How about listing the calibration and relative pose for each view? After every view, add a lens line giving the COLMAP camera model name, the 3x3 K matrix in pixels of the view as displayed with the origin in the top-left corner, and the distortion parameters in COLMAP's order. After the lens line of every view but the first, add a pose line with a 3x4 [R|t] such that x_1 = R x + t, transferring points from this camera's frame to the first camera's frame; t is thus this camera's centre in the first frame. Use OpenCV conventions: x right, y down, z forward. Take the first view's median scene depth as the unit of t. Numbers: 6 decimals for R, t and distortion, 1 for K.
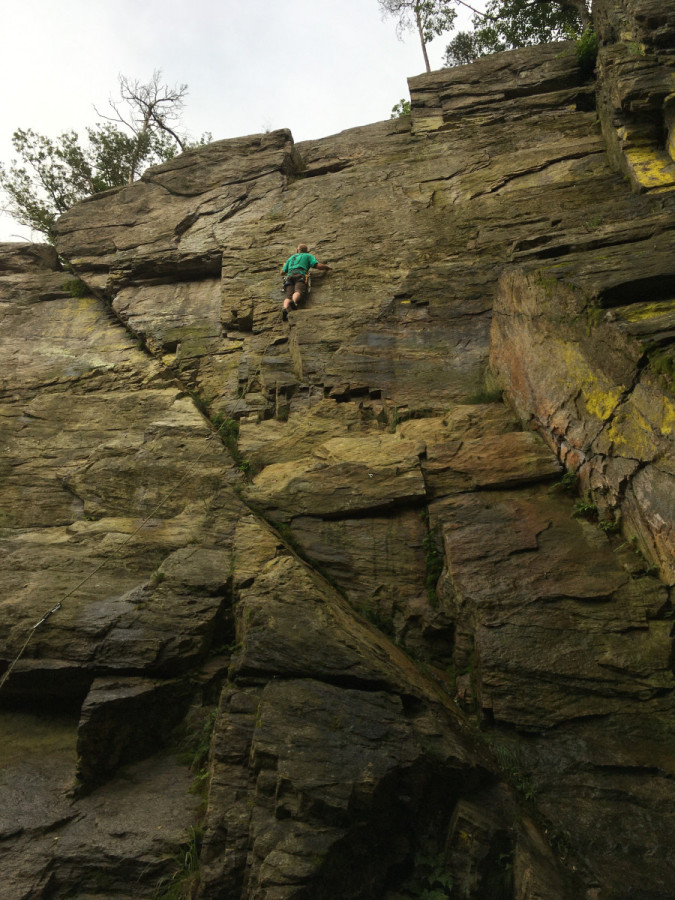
lens RADIAL K [[782.3, 0, 337.5], [0, 782.3, 450.0], [0, 0, 1]] dist [0.089694, -0.155367]
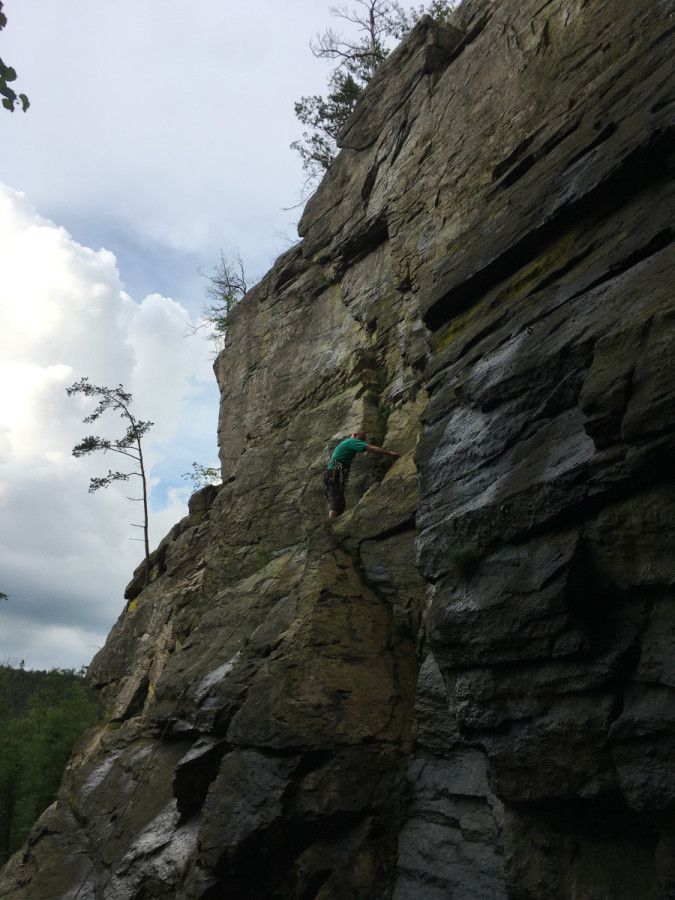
lens RADIAL K [[782.3, 0, 337.5], [0, 782.3, 450.0], [0, 0, 1]] dist [0.089694, -0.155367]
pose [[0.719145, -0.291272, -0.630866, 0.347194], [0.436036, 0.896062, 0.083339, -0.075600], [0.541020, -0.335013, 0.771403, 0.049000]]
